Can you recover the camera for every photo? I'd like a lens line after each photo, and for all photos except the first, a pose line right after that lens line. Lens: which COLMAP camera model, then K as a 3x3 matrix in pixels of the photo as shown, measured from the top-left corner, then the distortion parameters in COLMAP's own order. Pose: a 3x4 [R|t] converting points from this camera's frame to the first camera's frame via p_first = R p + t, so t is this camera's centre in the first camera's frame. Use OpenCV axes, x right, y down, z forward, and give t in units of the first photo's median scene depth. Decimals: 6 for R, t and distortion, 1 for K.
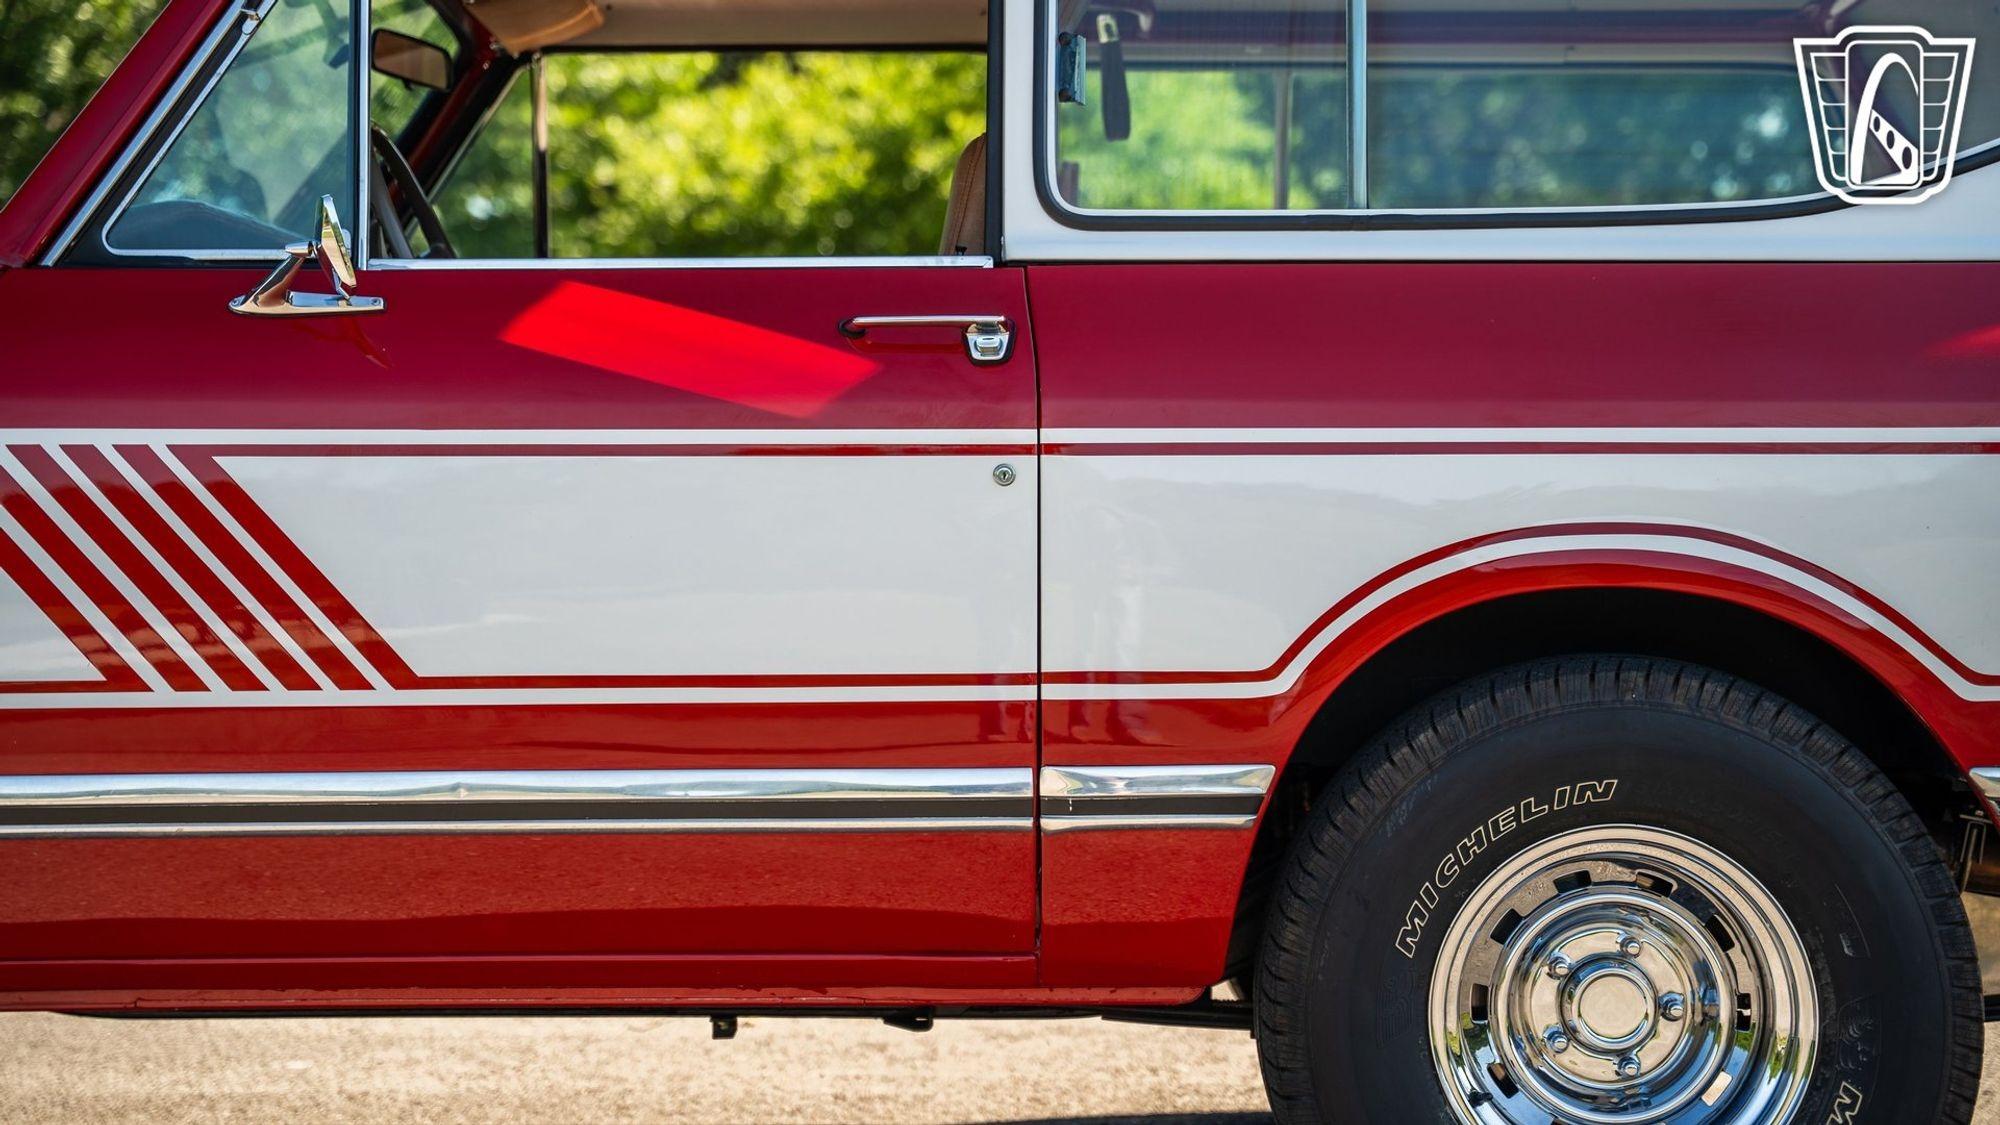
lens RADIAL K [[3774.1, 0, 1004.6], [0, 3774.1, 565.6], [0, 0, 1]] dist [0.328121, 0.000000]
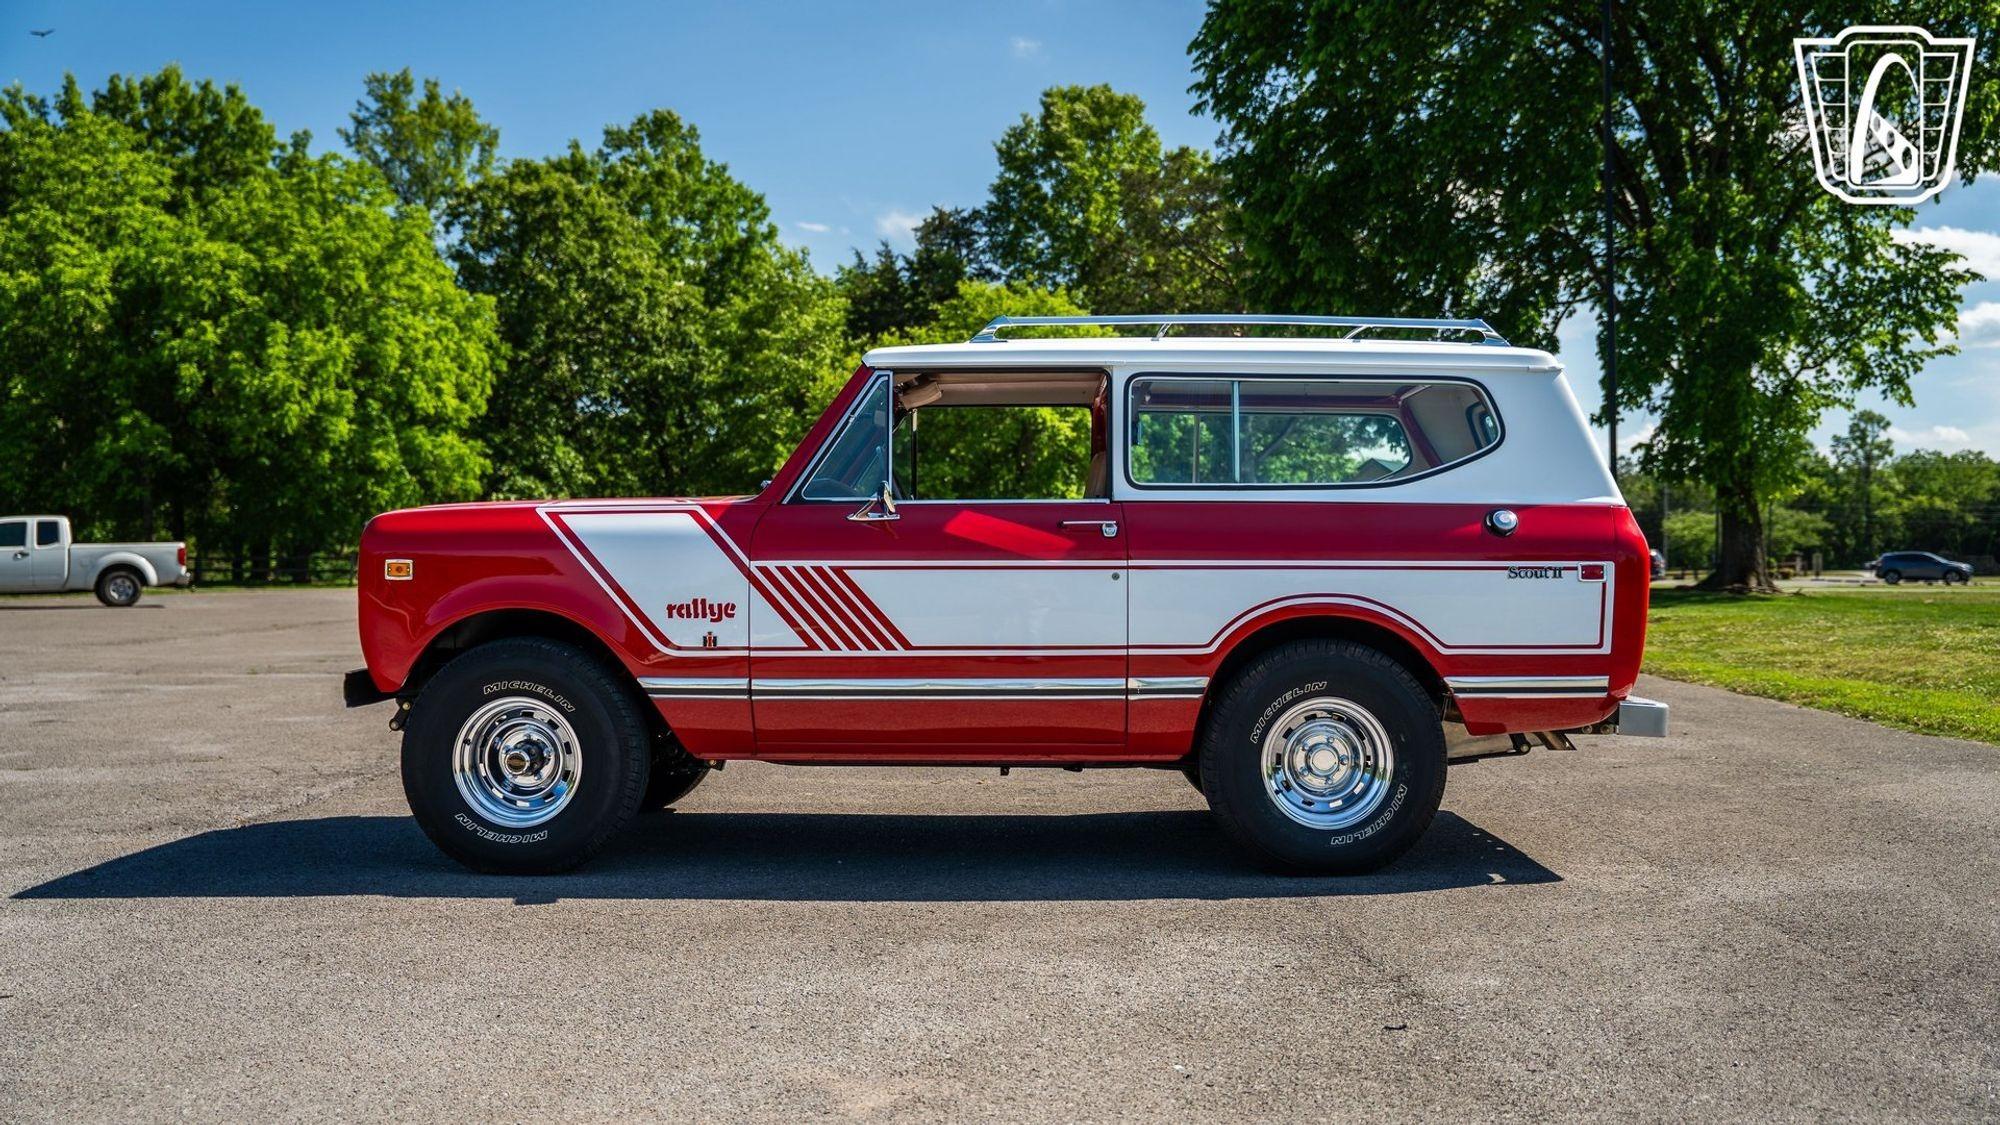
lens RADIAL K [[1941.6, 0, 1002.0], [0, 1941.6, 554.1], [0, 0, 1]] dist [-0.016352, 0.000000]
pose [[0.999995, 0.000915, 0.003040, -0.088833], [-0.000874, 0.999909, -0.013434, -0.020400], [-0.003052, 0.013431, 0.999905, -0.467072]]
